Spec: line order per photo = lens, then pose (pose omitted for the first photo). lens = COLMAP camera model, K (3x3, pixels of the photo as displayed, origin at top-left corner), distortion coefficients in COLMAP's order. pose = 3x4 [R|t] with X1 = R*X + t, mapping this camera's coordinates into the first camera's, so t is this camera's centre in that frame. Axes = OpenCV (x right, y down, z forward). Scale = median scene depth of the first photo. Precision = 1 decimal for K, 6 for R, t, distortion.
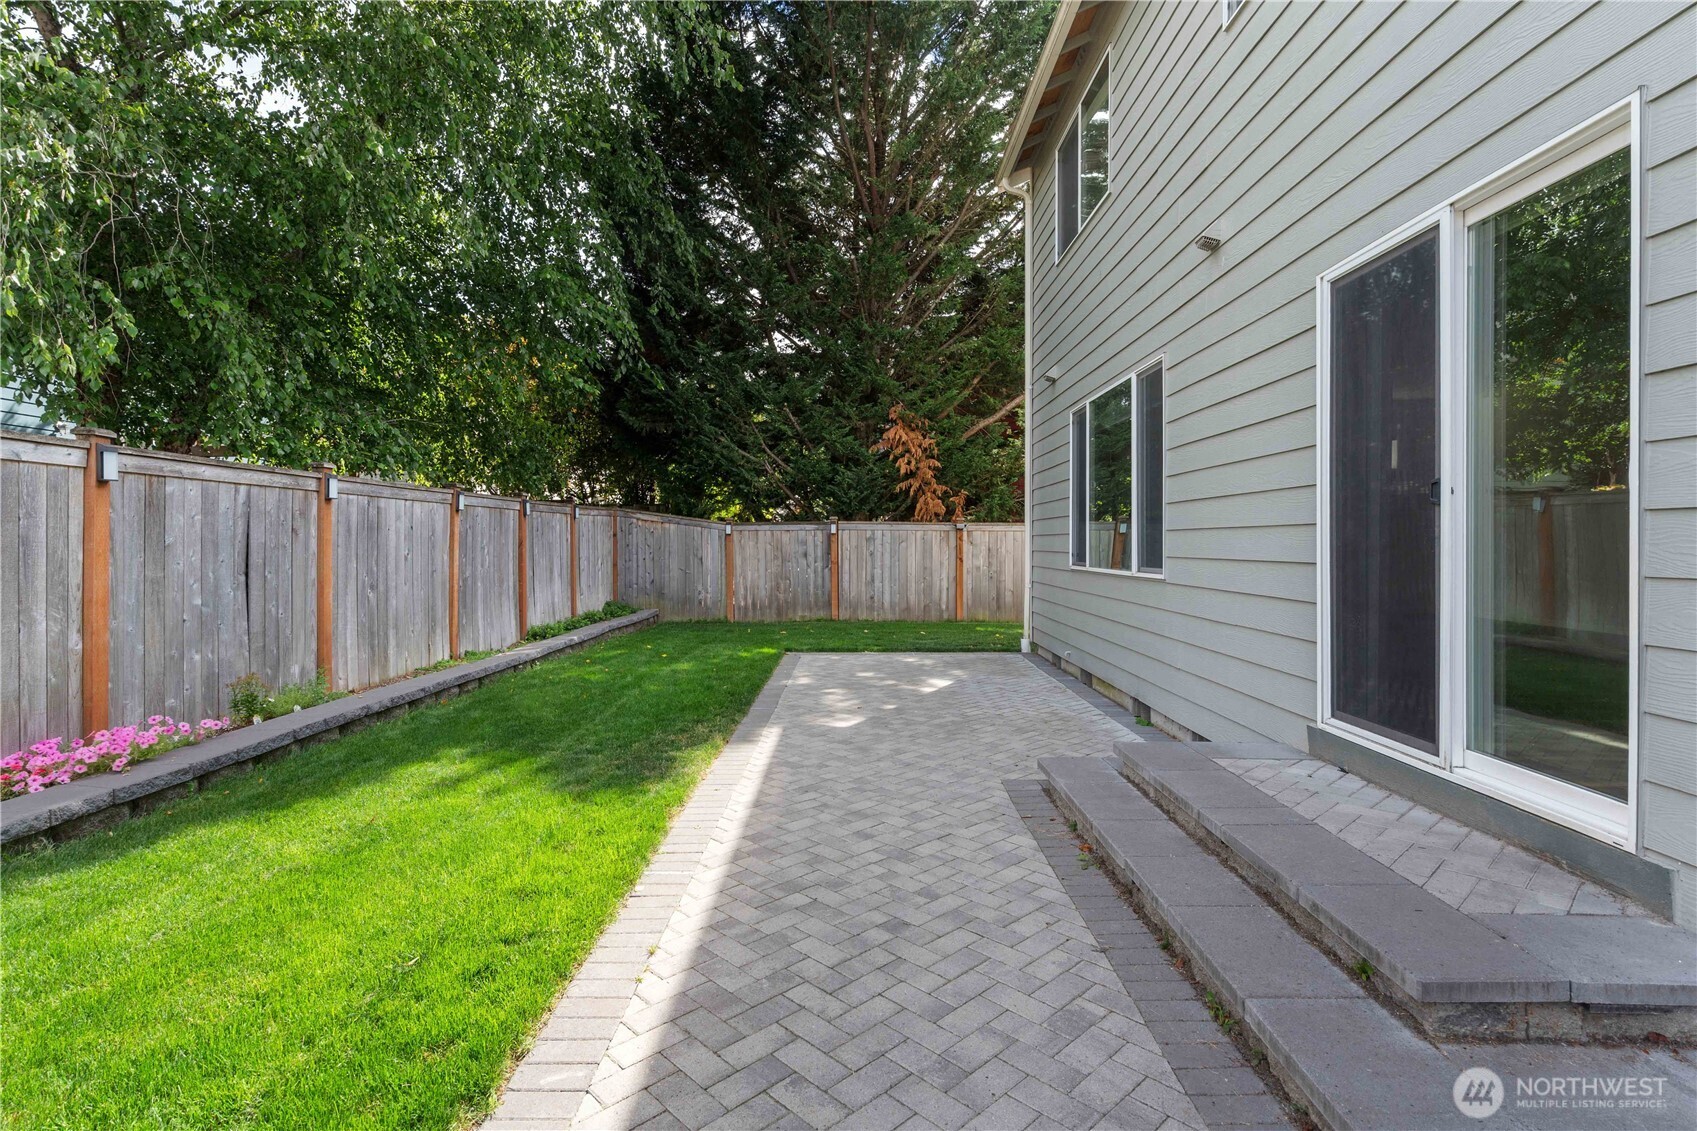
lens RADIAL K [[831.7, 0, 849.1], [0, 831.7, 543.0], [0, 0, 1]] dist [-0.001956, -0.000378]
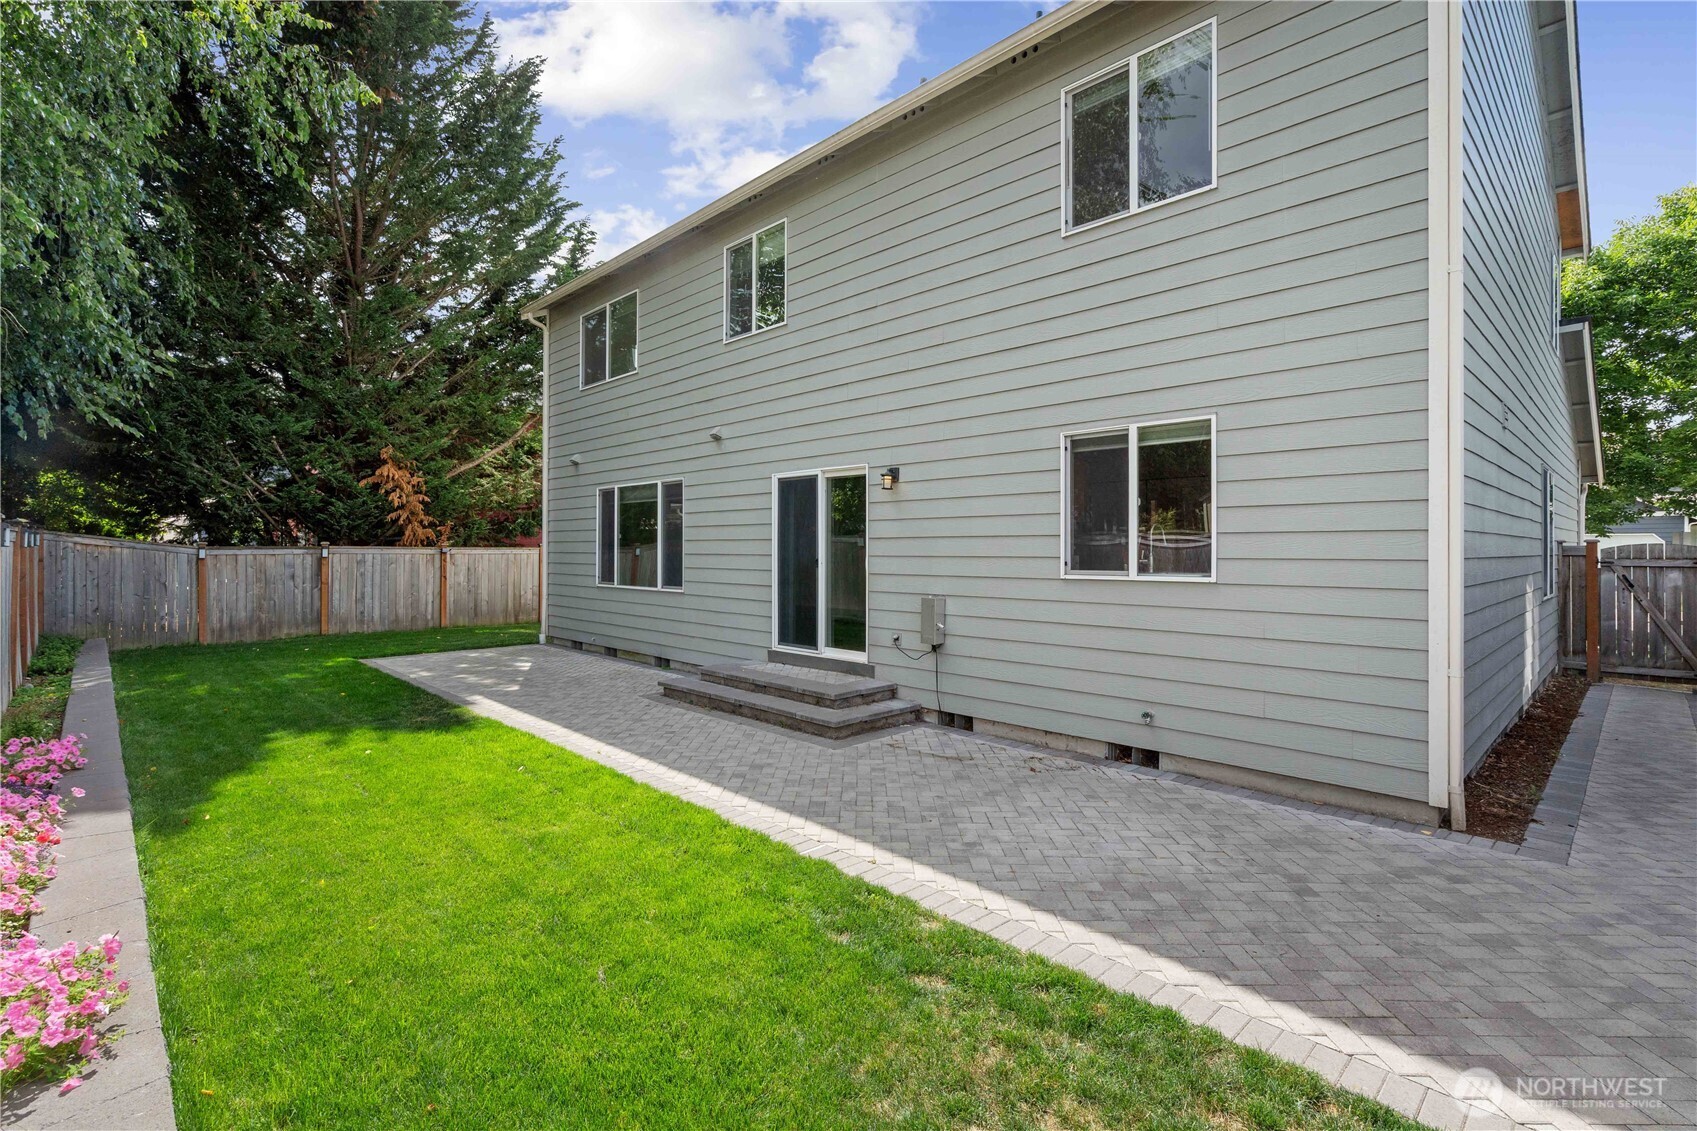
lens RADIAL K [[779.1, 0, 848.5], [0, 779.1, 565.5], [0, 0, 1]] dist [-0.000703, -0.000011]
pose [[0.704959, -0.014589, 0.709098, -0.261706], [-0.002176, 0.999739, 0.022732, -0.025279], [-0.709245, -0.017569, 0.704743, -0.231113]]
